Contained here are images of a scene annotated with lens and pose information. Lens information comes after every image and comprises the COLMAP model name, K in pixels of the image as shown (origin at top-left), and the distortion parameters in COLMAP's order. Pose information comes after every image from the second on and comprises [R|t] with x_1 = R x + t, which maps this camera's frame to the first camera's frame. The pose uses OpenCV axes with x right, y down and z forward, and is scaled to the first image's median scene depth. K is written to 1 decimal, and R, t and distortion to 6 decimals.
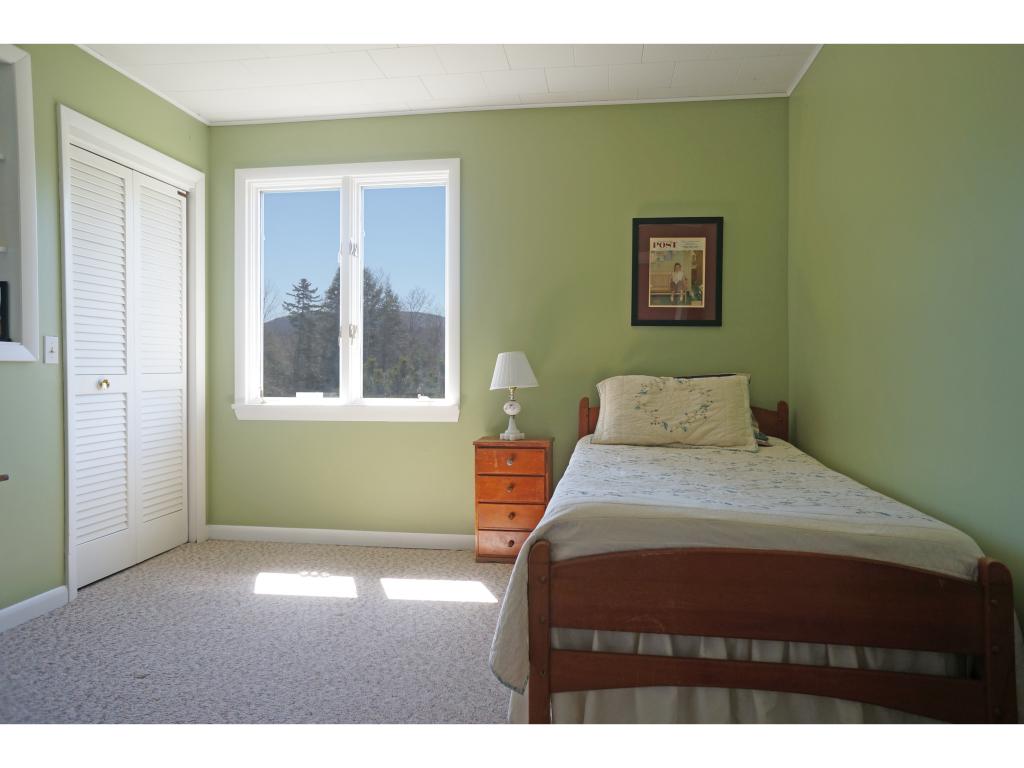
lens RADIAL K [[691.9, 0, 510.6], [0, 691.9, 384.5], [0, 0, 1]] dist [-0.031734, 0.035824]
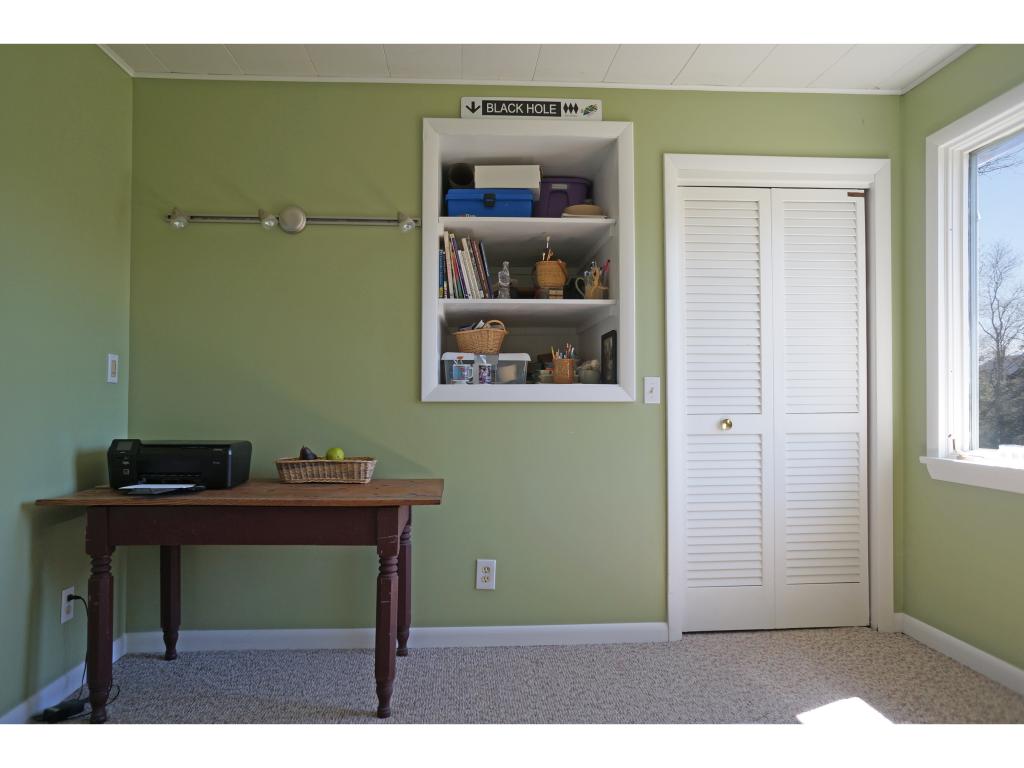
lens RADIAL K [[691.9, 0, 508.0], [0, 691.9, 383.7], [0, 0, 1]] dist [-0.031734, 0.035824]
pose [[0.194483, -0.024065, -0.980611, 0.269933], [-0.021270, 0.999361, -0.028743, -0.021823], [0.980675, 0.026448, 0.193847, 0.498889]]
